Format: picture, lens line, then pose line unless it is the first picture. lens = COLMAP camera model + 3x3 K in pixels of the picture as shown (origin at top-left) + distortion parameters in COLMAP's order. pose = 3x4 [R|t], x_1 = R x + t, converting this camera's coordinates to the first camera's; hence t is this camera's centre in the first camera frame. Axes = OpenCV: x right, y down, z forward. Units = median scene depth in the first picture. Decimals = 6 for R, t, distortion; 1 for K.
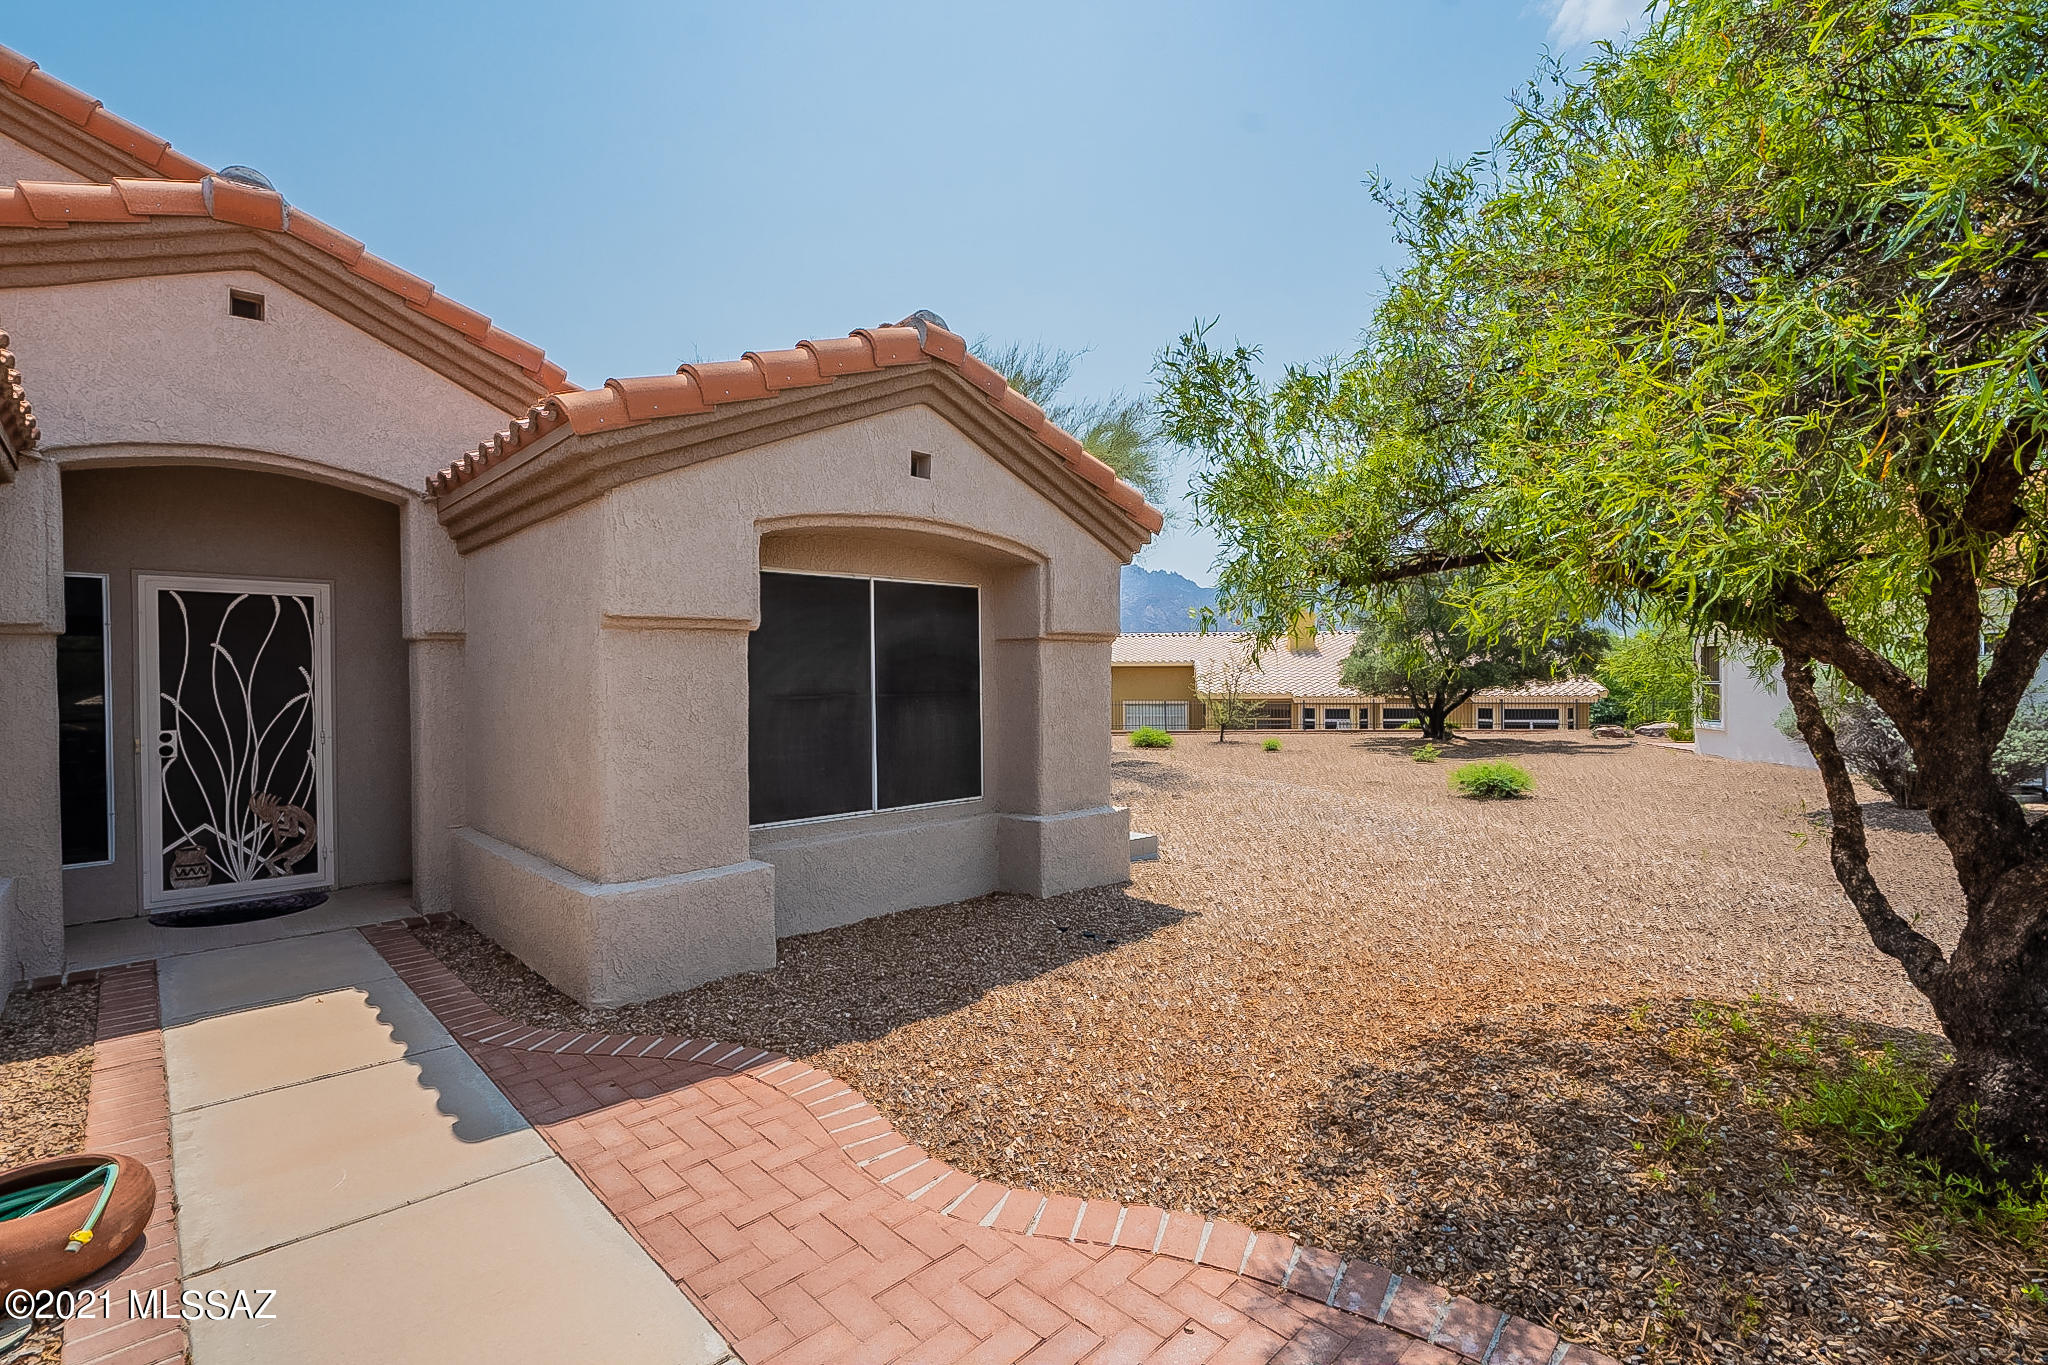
lens RADIAL K [[912.1, 0, 1024.0], [0, 912.1, 682.5], [0, 0, 1]] dist [0.002596, 0.000439]
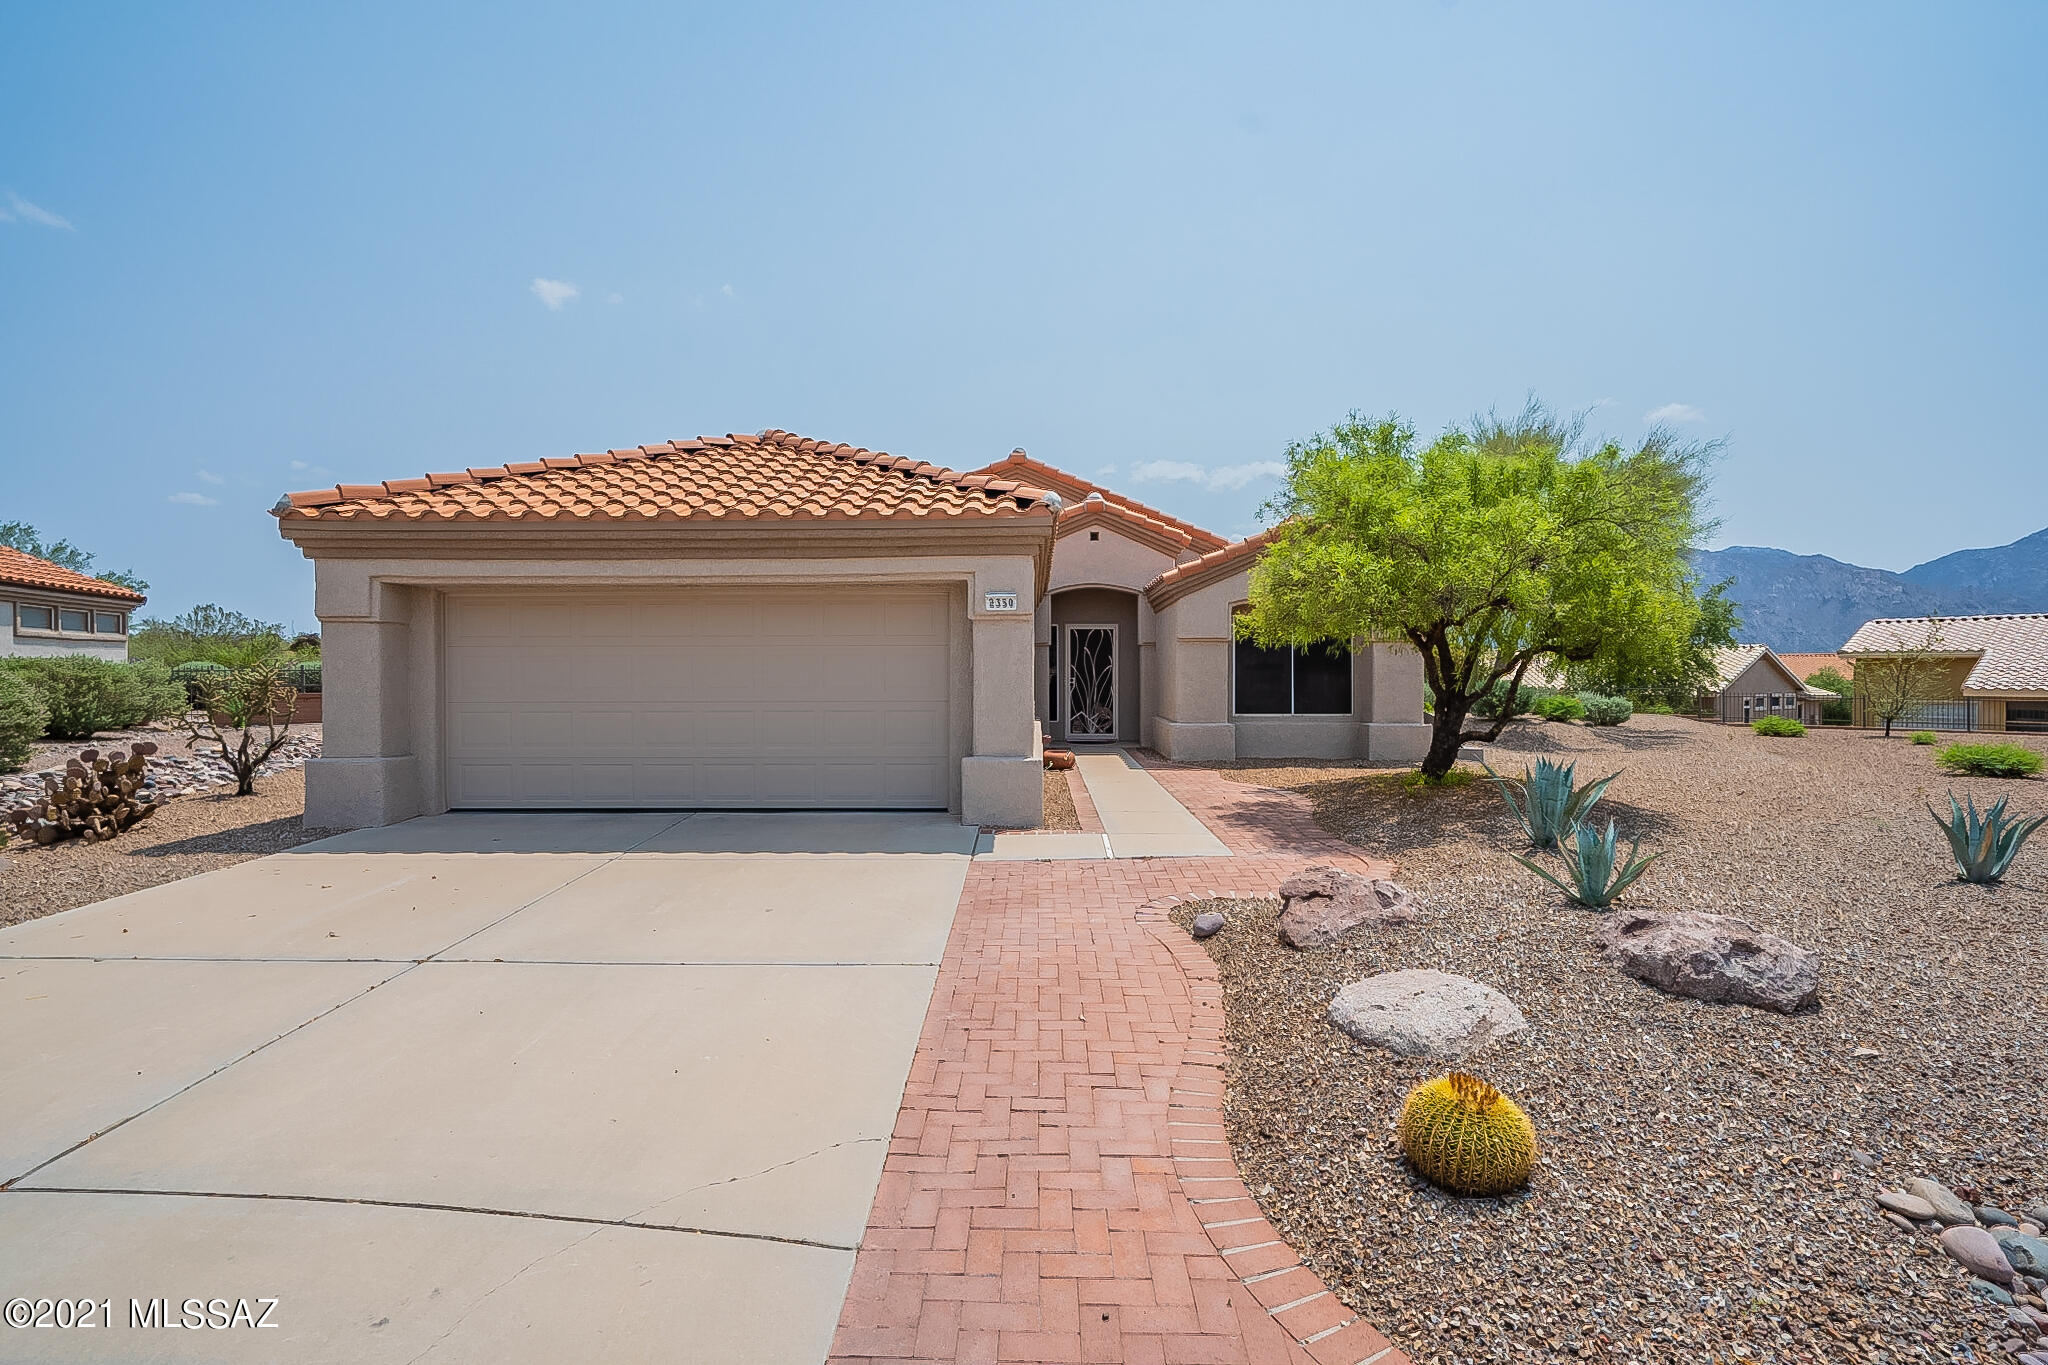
lens RADIAL K [[968.2, 0, 1024.0], [0, 968.2, 682.5], [0, 0, 1]] dist [-0.000952, -0.000041]
pose [[0.706943, 0.015236, -0.707107, 1.098319], [-0.011323, 0.999884, 0.010224, 0.037232], [0.707180, 0.000779, 0.707033, -1.248008]]
